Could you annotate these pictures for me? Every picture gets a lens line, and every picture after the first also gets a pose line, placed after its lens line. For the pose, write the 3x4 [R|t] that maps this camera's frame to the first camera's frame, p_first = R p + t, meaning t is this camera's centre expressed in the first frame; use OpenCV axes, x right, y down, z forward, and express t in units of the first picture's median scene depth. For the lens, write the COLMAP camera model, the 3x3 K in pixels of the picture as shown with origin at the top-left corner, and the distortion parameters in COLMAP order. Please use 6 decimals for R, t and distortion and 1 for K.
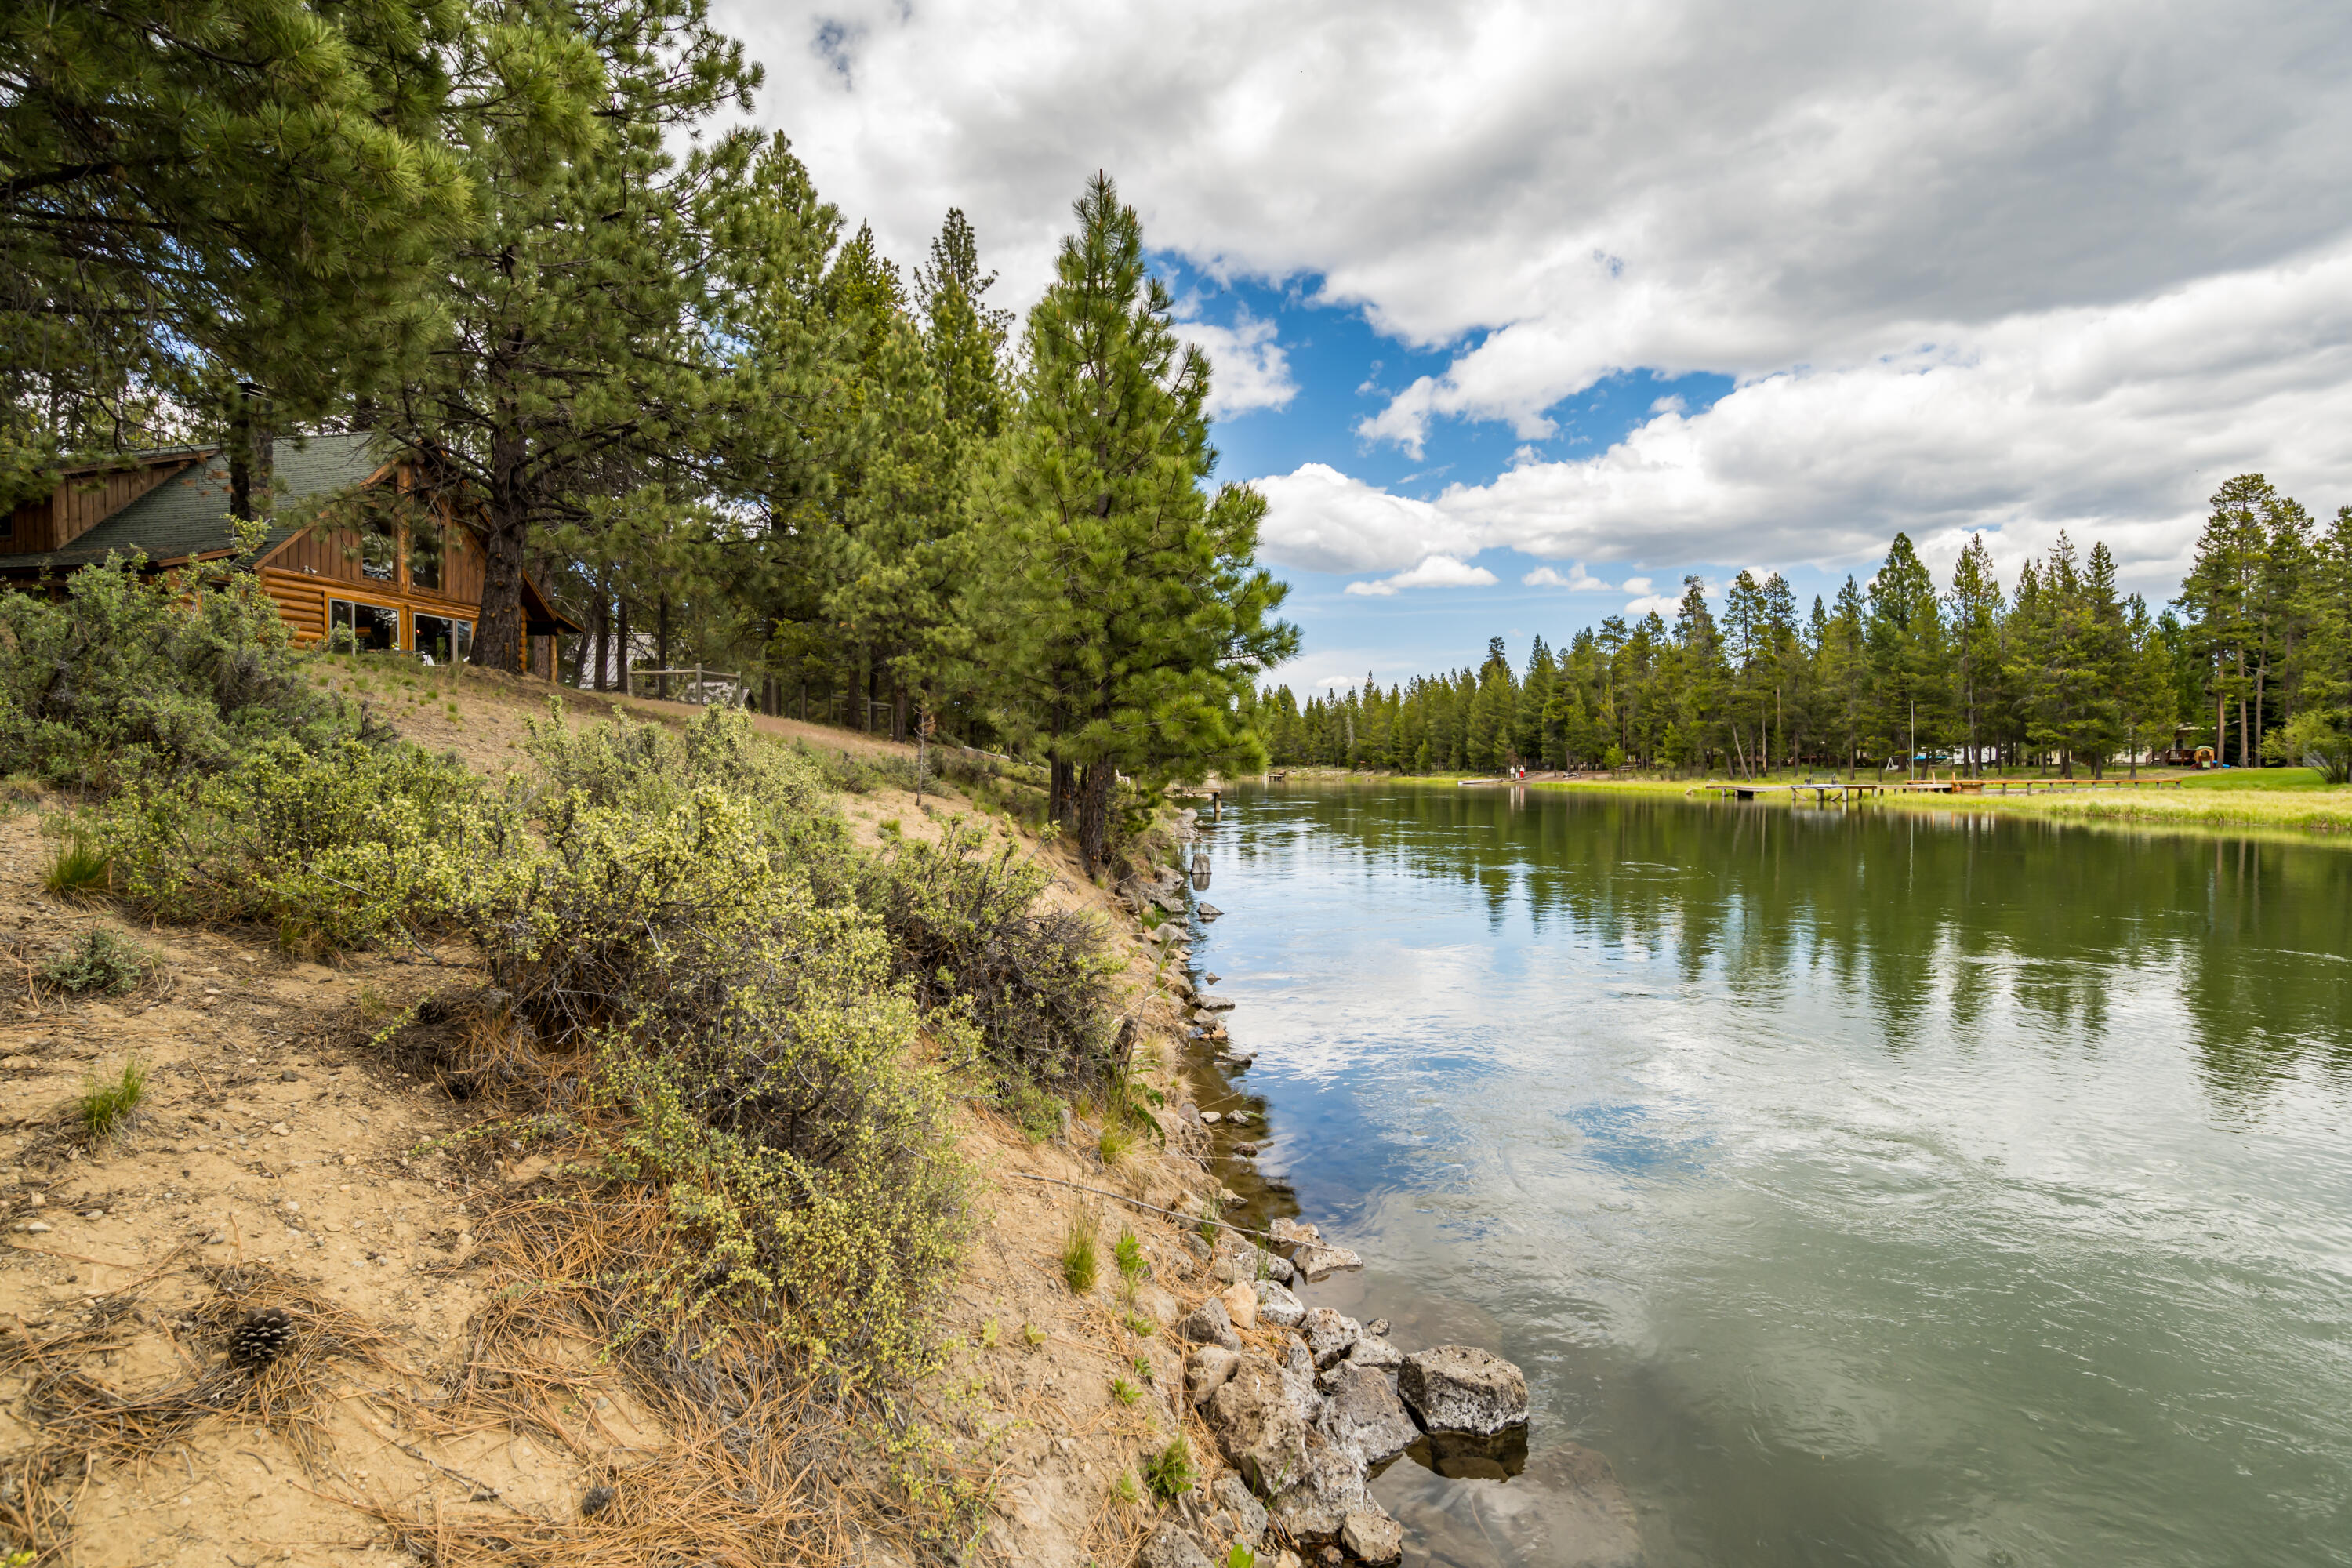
lens RADIAL K [[1197.7, 0, 1168.1], [0, 1197.7, 784.4], [0, 0, 1]] dist [-0.024559, 0.013508]
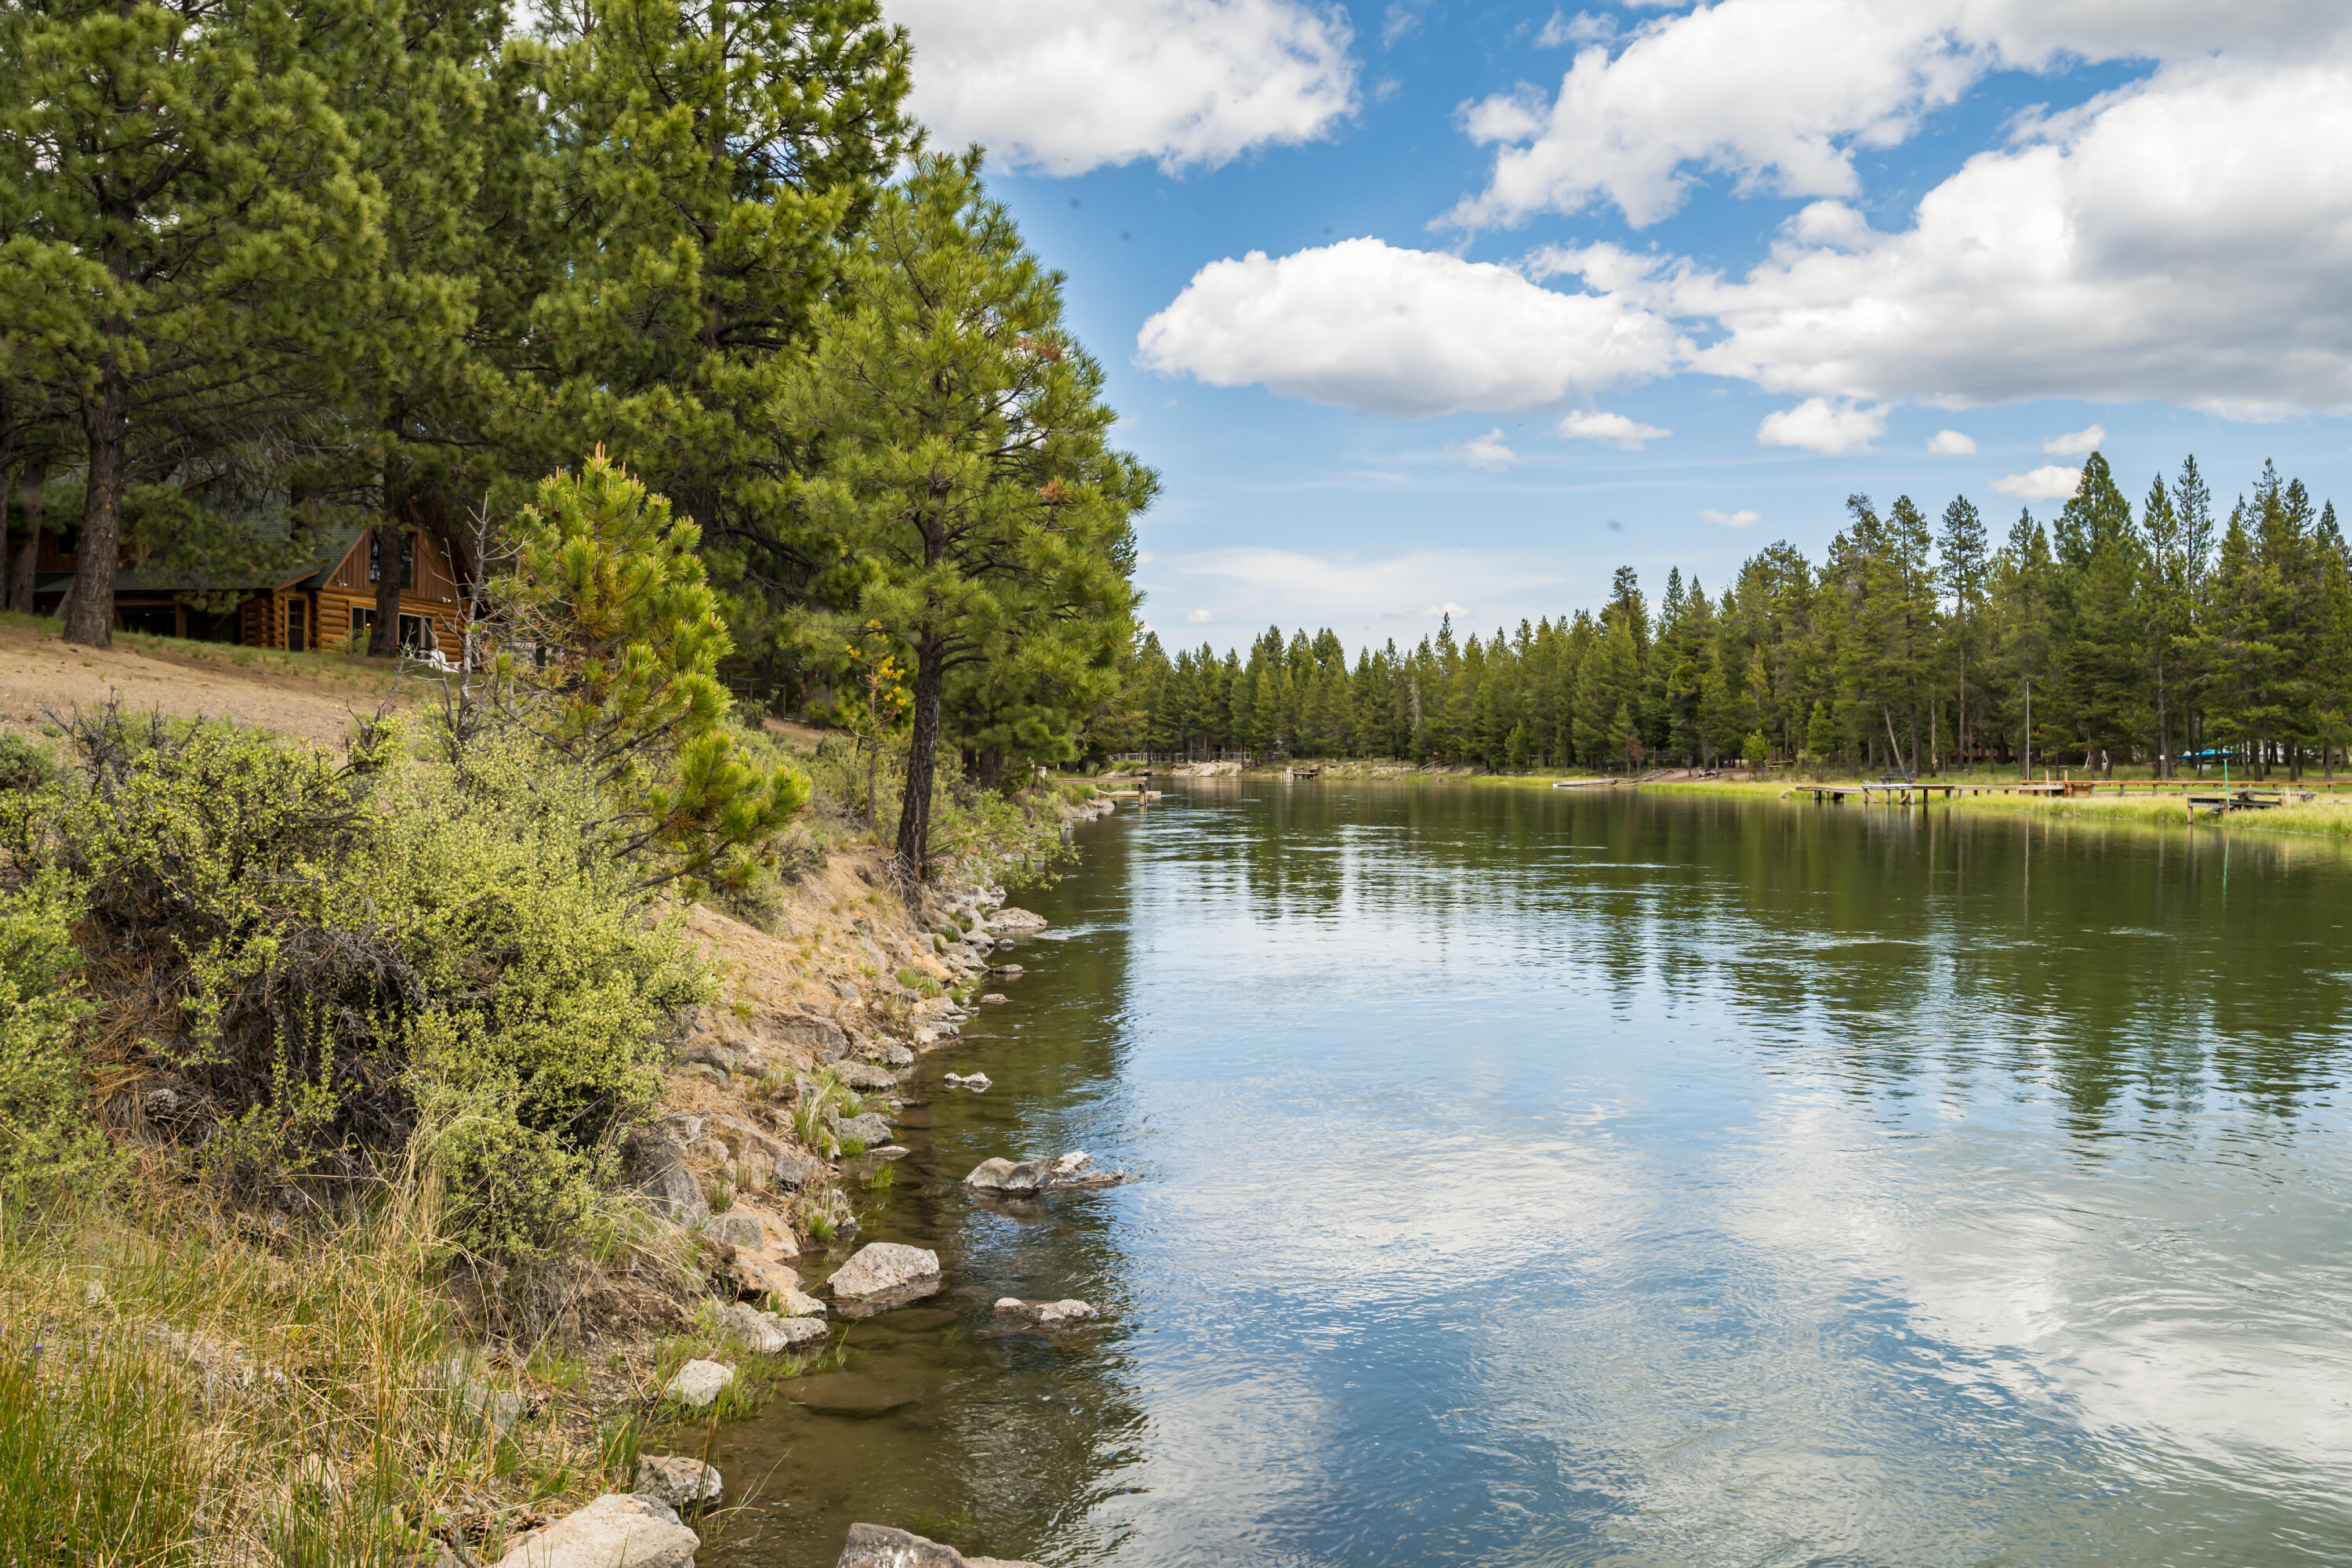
lens RADIAL K [[2548.5, 0, 1179.2], [0, 2548.5, 782.7], [0, 0, 1]] dist [-0.018552, 0.000000]
pose [[0.999937, 0.007874, -0.007954, 0.042563], [-0.007921, 0.999951, -0.005919, 0.008251], [0.007907, 0.005981, 0.999951, -0.465092]]
